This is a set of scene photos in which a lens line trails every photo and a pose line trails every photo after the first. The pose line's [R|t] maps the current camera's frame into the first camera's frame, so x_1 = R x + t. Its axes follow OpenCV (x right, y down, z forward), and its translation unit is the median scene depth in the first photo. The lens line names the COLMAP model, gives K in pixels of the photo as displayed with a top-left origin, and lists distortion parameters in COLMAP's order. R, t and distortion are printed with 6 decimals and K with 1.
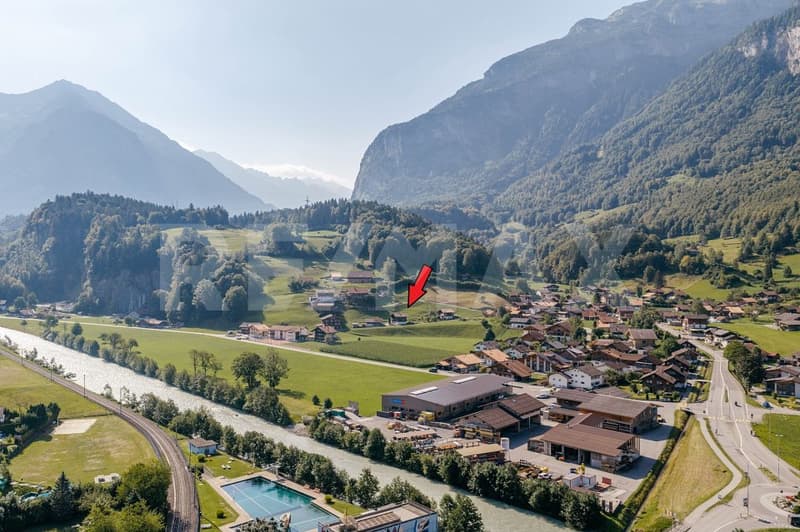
lens RADIAL K [[664.2, 0, 402.6], [0, 664.2, 268.5], [0, 0, 1]] dist [0.038517, -0.017852]
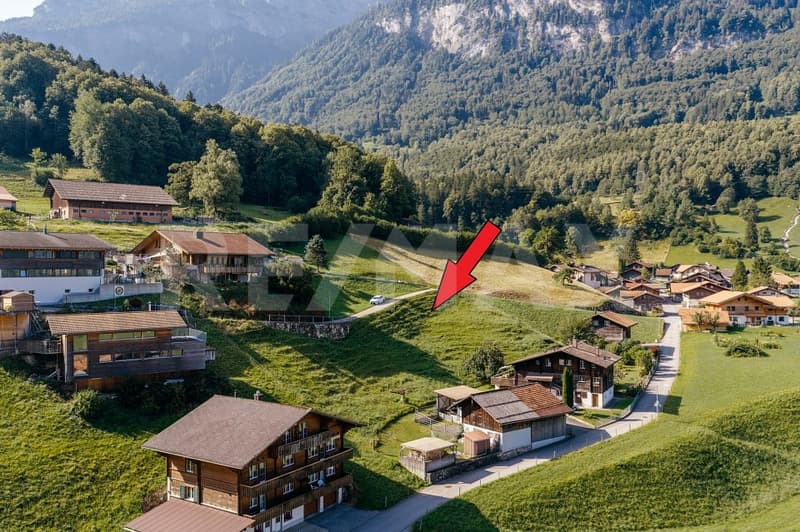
lens RADIAL K [[664.2, 0, 402.6], [0, 664.2, 268.5], [0, 0, 1]] dist [0.038517, -0.017852]
pose [[0.784014, -0.007298, 0.620701, -0.047199], [0.011239, 0.999934, -0.002438, 0.013202], [-0.620642, 0.008888, 0.784044, 0.275063]]
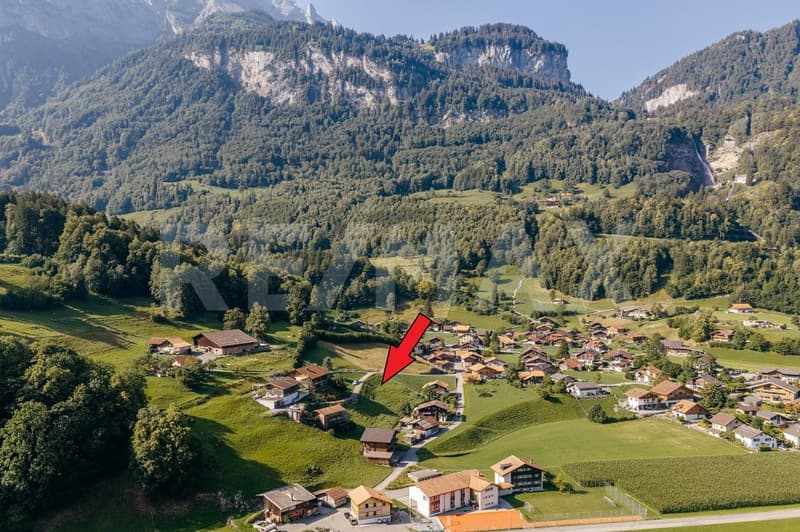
lens RADIAL K [[664.2, 0, 402.6], [0, 664.2, 268.5], [0, 0, 1]] dist [0.038517, -0.017852]
pose [[0.541731, -0.011297, 0.840476, -0.160835], [0.012932, 0.999903, 0.005105, -0.018573], [-0.840452, 0.008103, 0.541825, 0.217924]]
